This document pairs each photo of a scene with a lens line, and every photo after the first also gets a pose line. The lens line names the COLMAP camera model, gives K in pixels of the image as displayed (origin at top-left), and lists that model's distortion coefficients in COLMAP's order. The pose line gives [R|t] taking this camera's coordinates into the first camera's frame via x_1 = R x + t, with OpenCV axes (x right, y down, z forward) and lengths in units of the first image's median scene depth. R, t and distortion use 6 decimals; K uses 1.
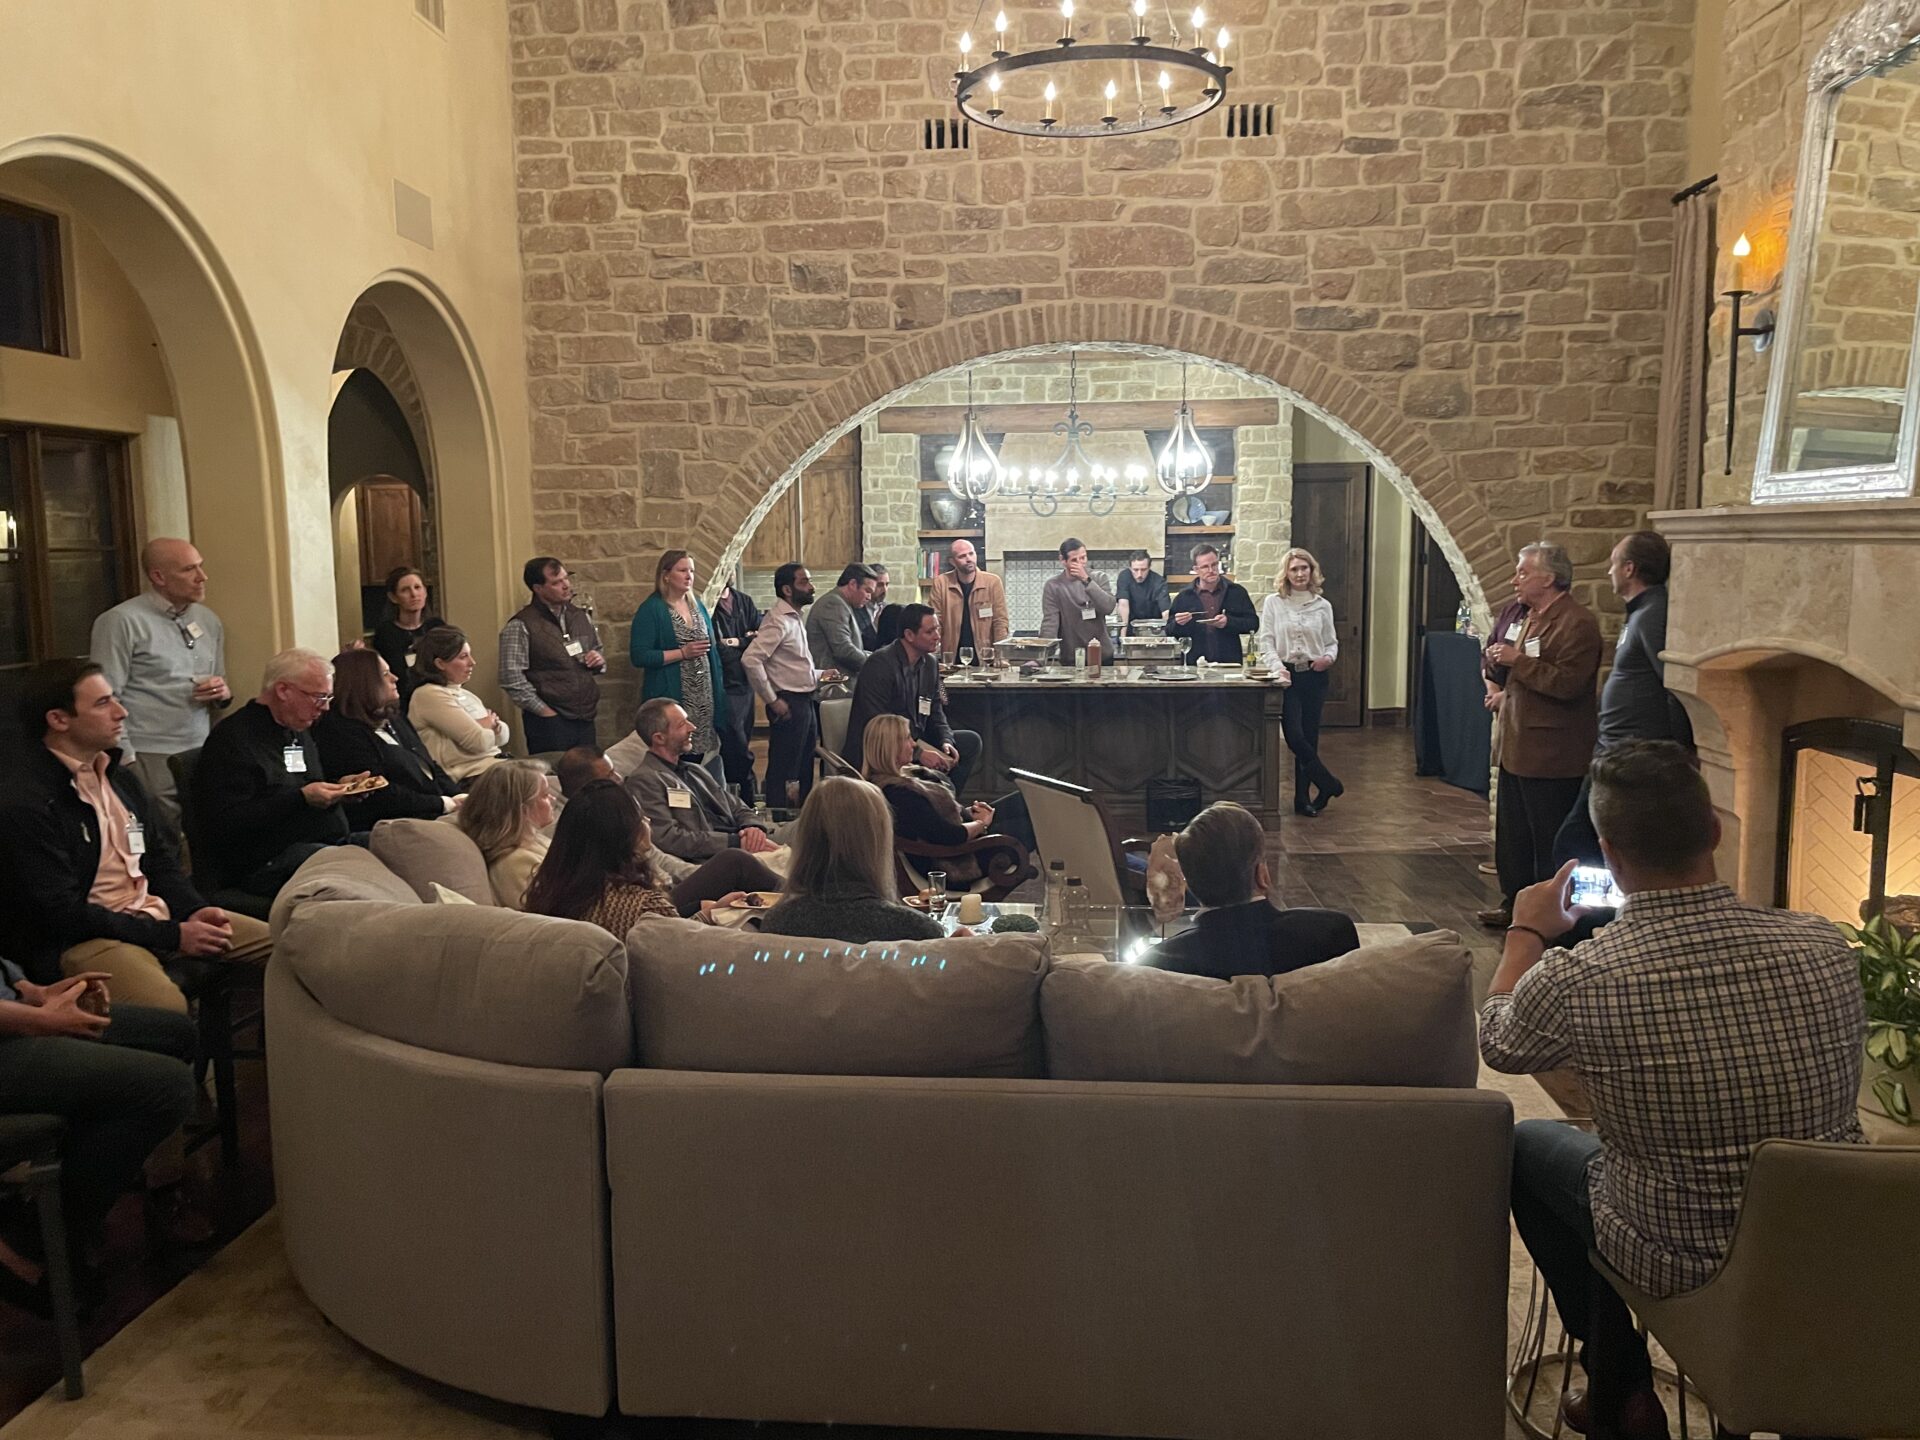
lens RADIAL K [[1451.5, 0, 952.0], [0, 1451.5, 714.6], [0, 0, 1]] dist [0.091701, -0.119337]
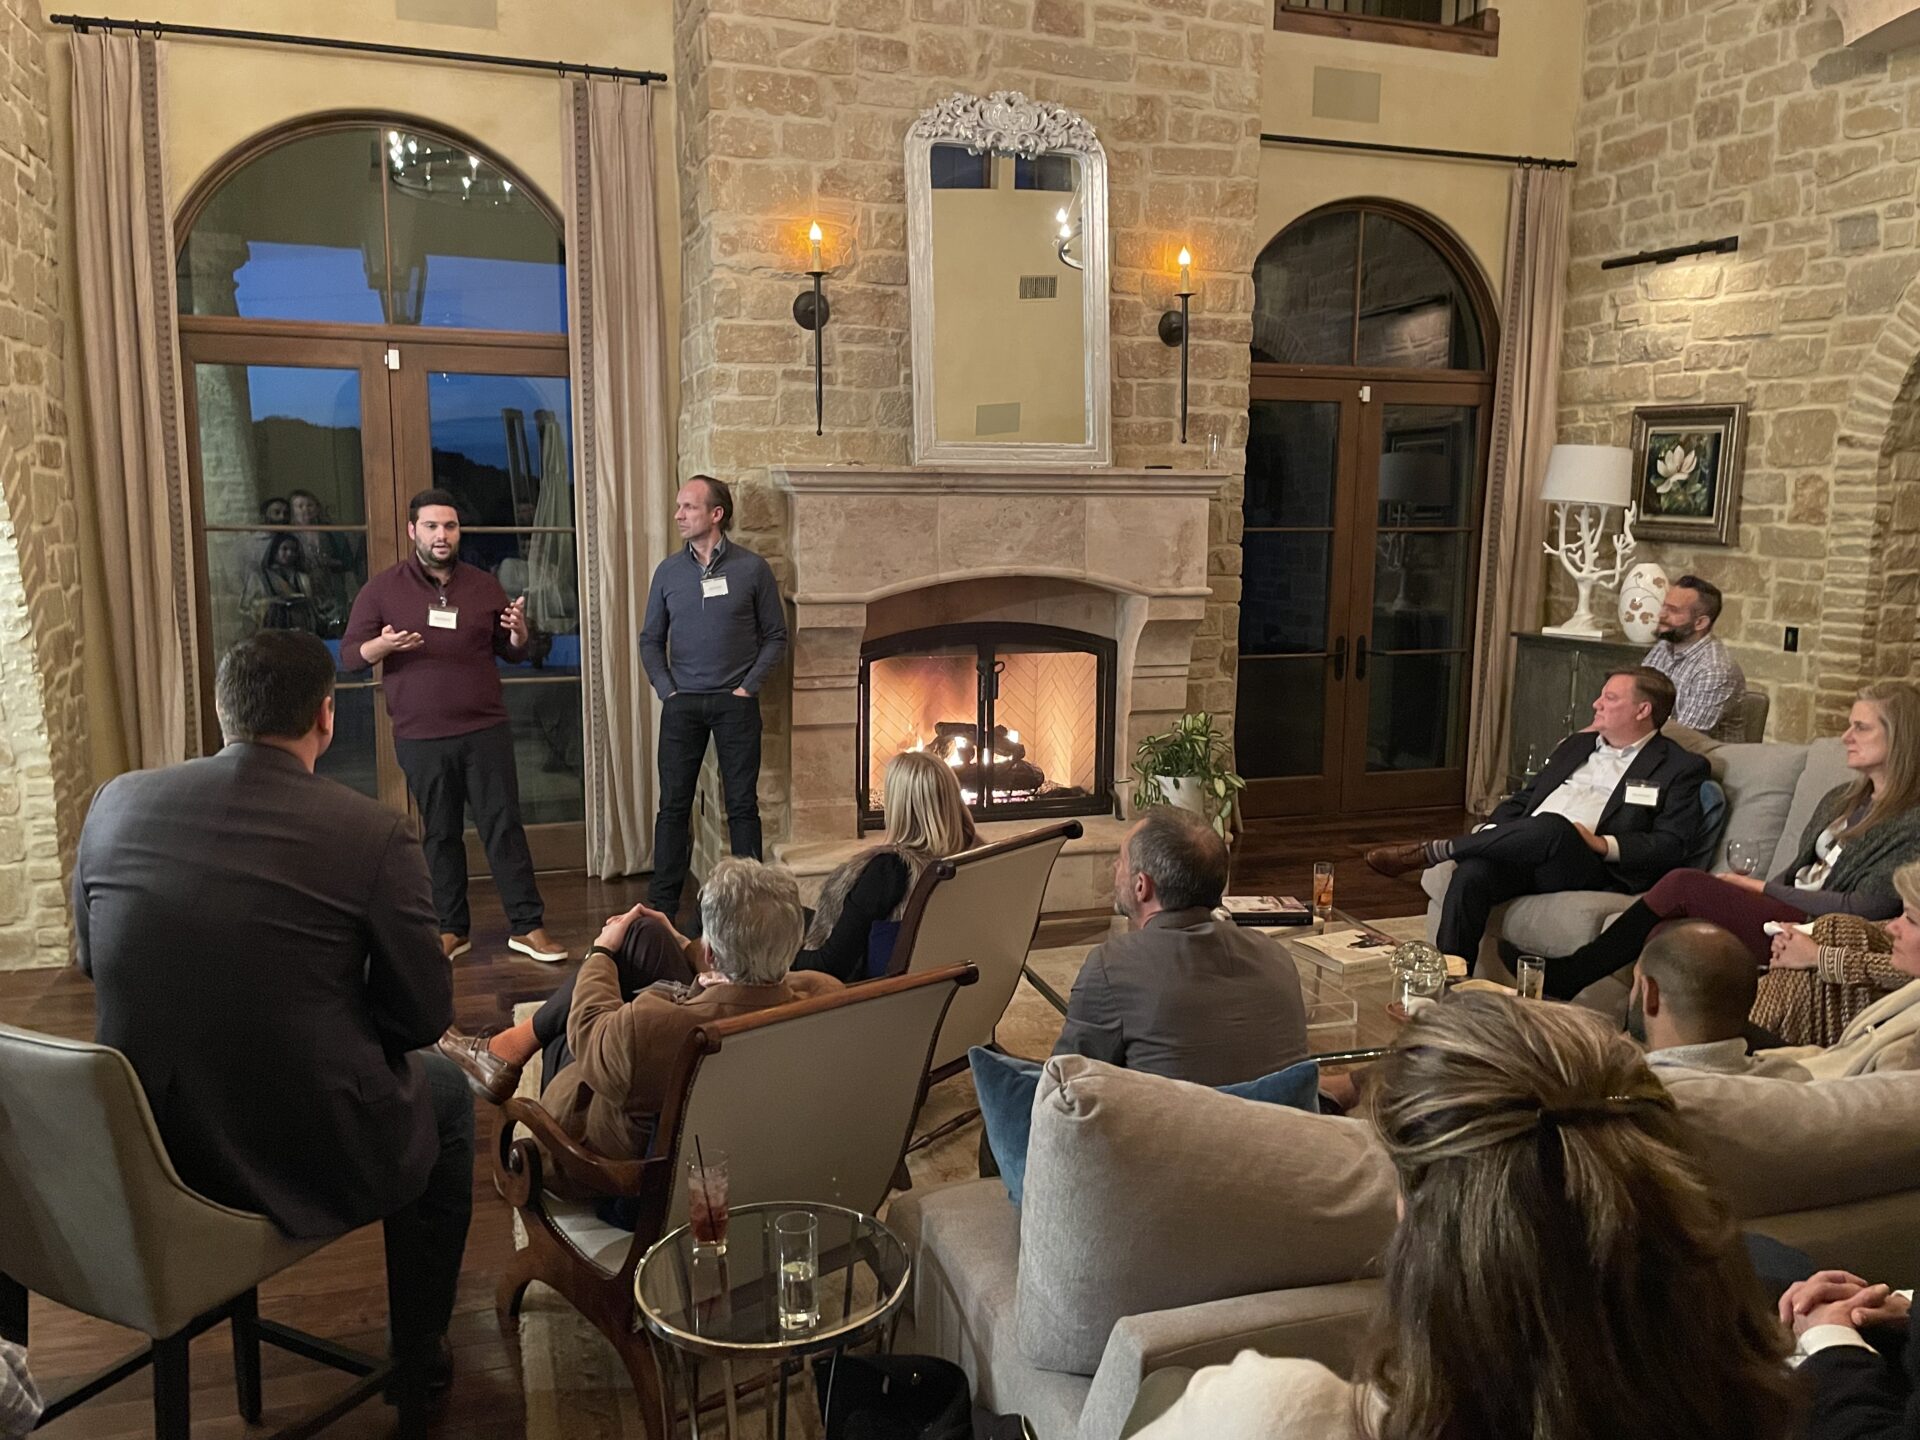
lens RADIAL K [[1451.5, 0, 951.8], [0, 1451.5, 700.5], [0, 0, 1]] dist [0.091701, -0.119337]
pose [[-0.399340, -0.119038, 0.909042, -0.368623], [0.105346, 0.979009, 0.174479, -0.096858], [-0.910730, 0.165440, -0.378417, 0.897646]]
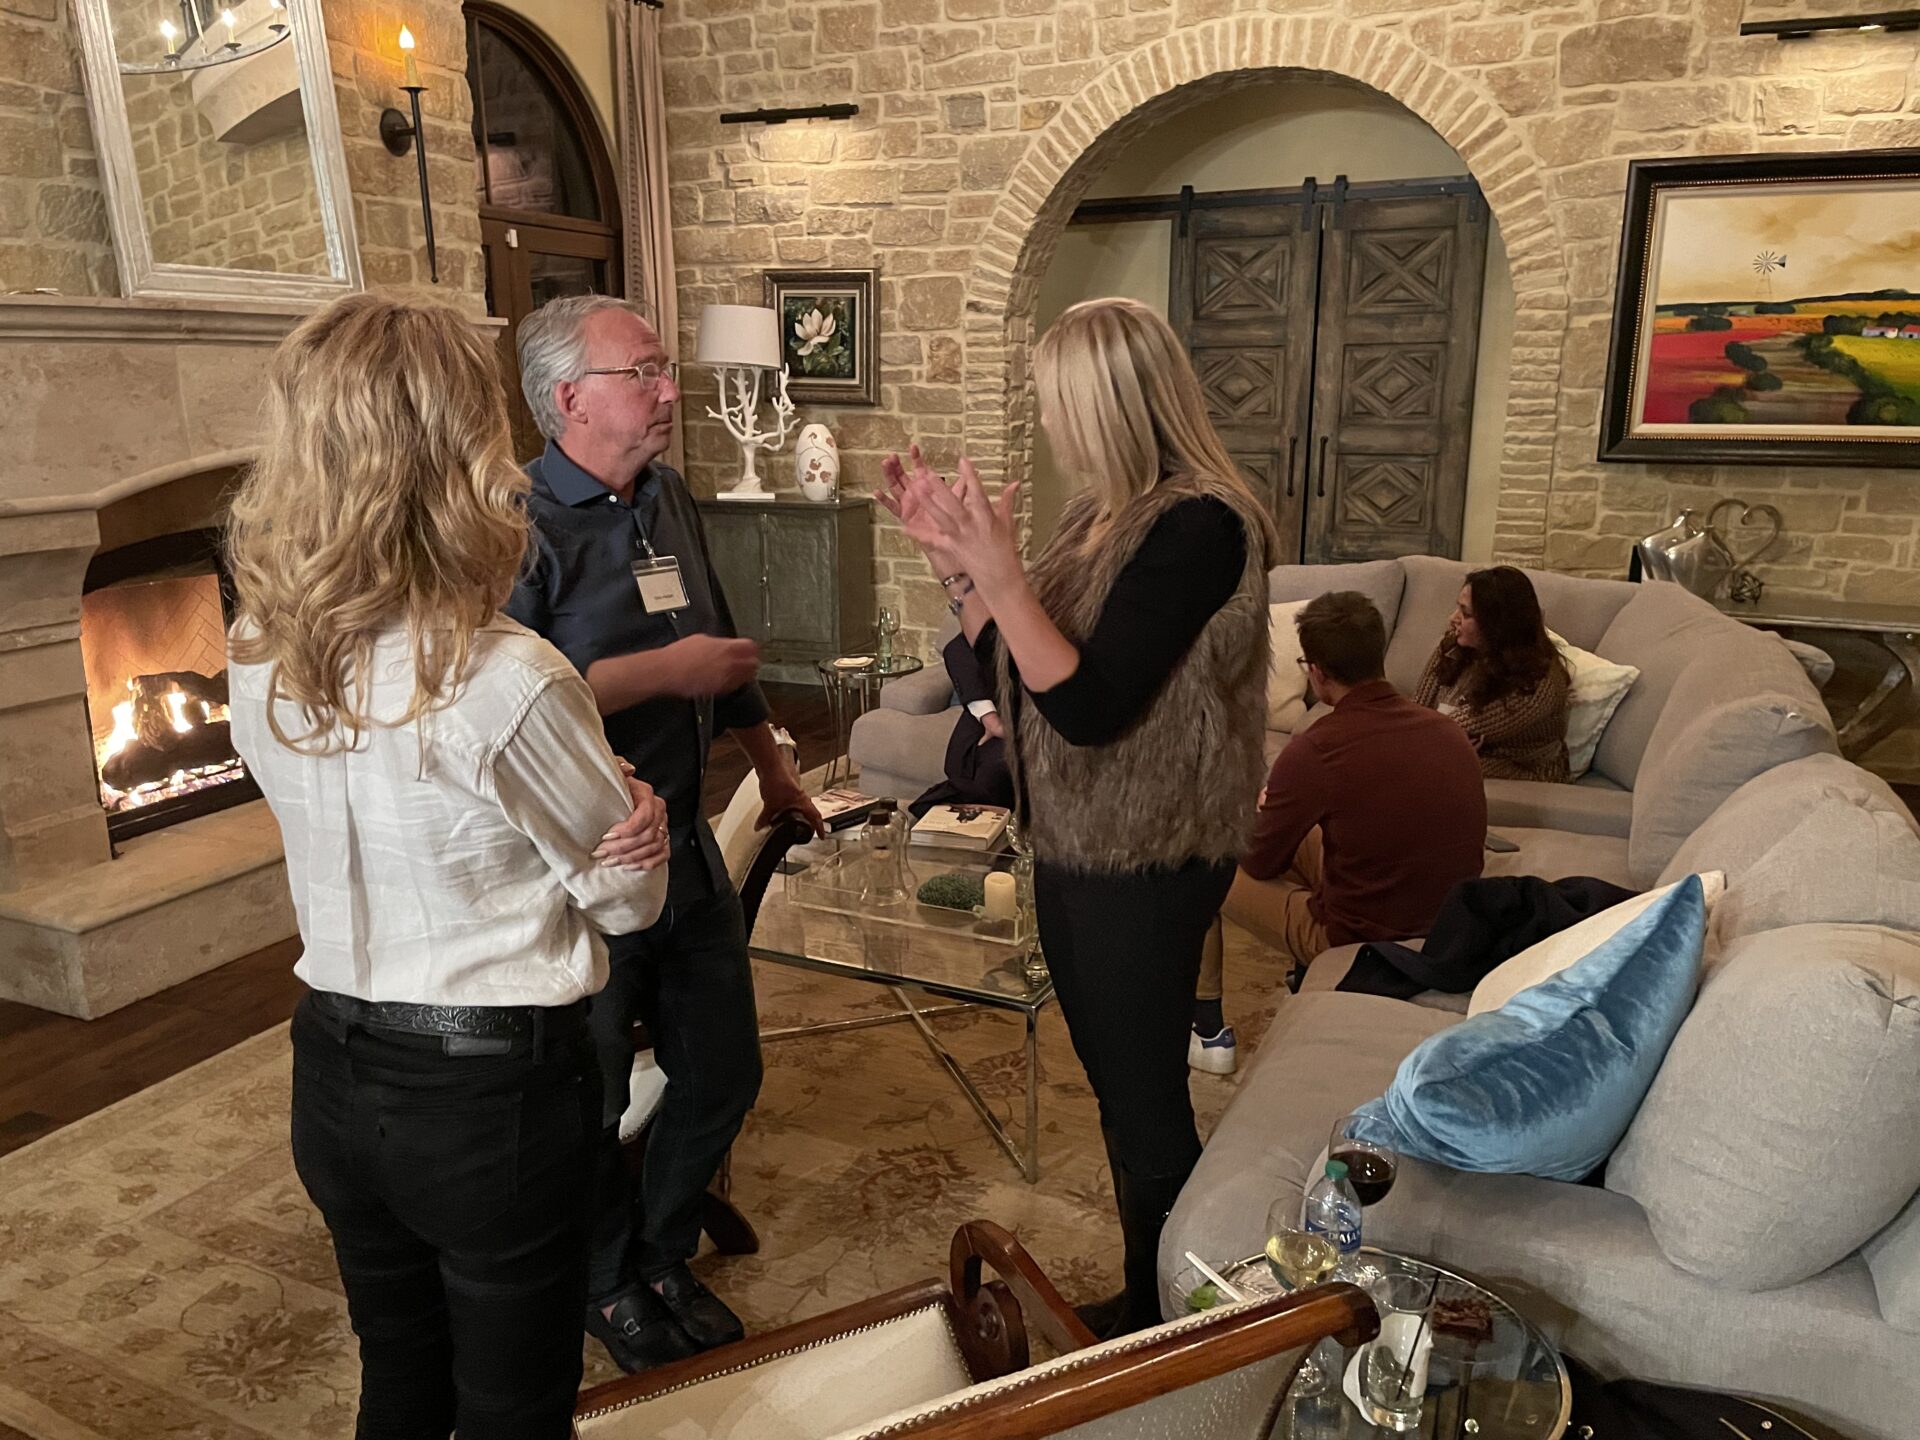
lens RADIAL K [[1451.5, 0, 951.7], [0, 1451.5, 735.9], [0, 0, 1]] dist [0.091701, -0.119337]
pose [[-0.941954, -0.063570, 0.329668, -0.114006], [0.055703, 0.938712, 0.340173, -0.102649], [-0.331088, 0.338791, -0.880682, 1.019391]]
